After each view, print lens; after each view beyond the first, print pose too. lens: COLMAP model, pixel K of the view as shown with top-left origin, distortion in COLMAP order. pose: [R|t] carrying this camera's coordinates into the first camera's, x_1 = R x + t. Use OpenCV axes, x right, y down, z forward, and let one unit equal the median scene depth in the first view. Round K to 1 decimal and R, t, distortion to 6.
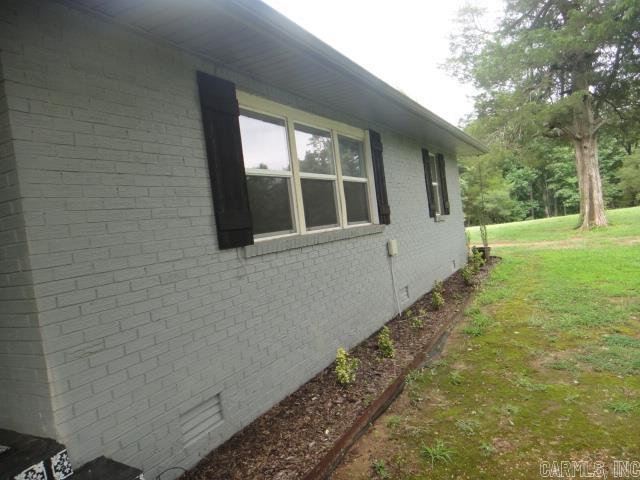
lens RADIAL K [[440.9, 0, 315.6], [0, 440.9, 230.4], [0, 0, 1]] dist [0.003061, 0.002750]
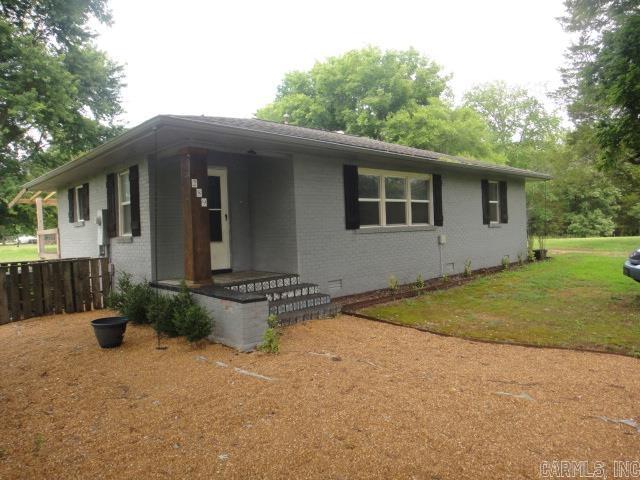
lens RADIAL K [[440.9, 0, 315.6], [0, 440.9, 230.4], [0, 0, 1]] dist [0.003061, 0.002750]
pose [[0.949544, 0.088928, -0.300761, 0.369572], [-0.083163, 0.996024, 0.031945, -0.018742], [0.302406, -0.005321, 0.953164, -1.443477]]
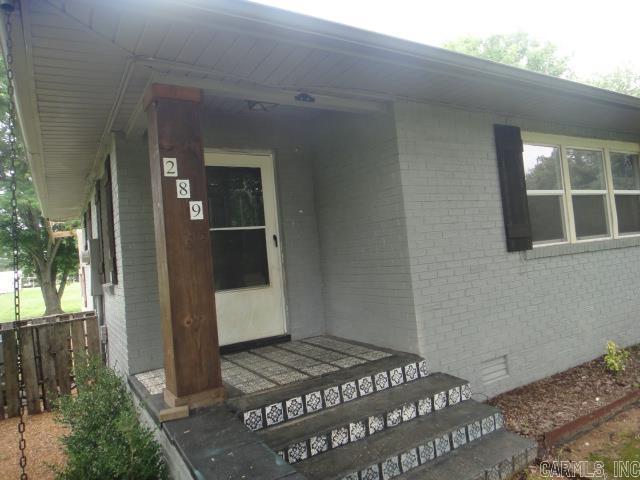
lens RADIAL K [[440.9, 0, 315.6], [0, 440.9, 230.4], [0, 0, 1]] dist [0.003061, 0.002750]
pose [[0.867185, 0.022260, -0.497488, -0.045870], [-0.026328, 0.999653, -0.001163, -0.005560], [0.497290, 0.014107, 0.867470, -0.424019]]
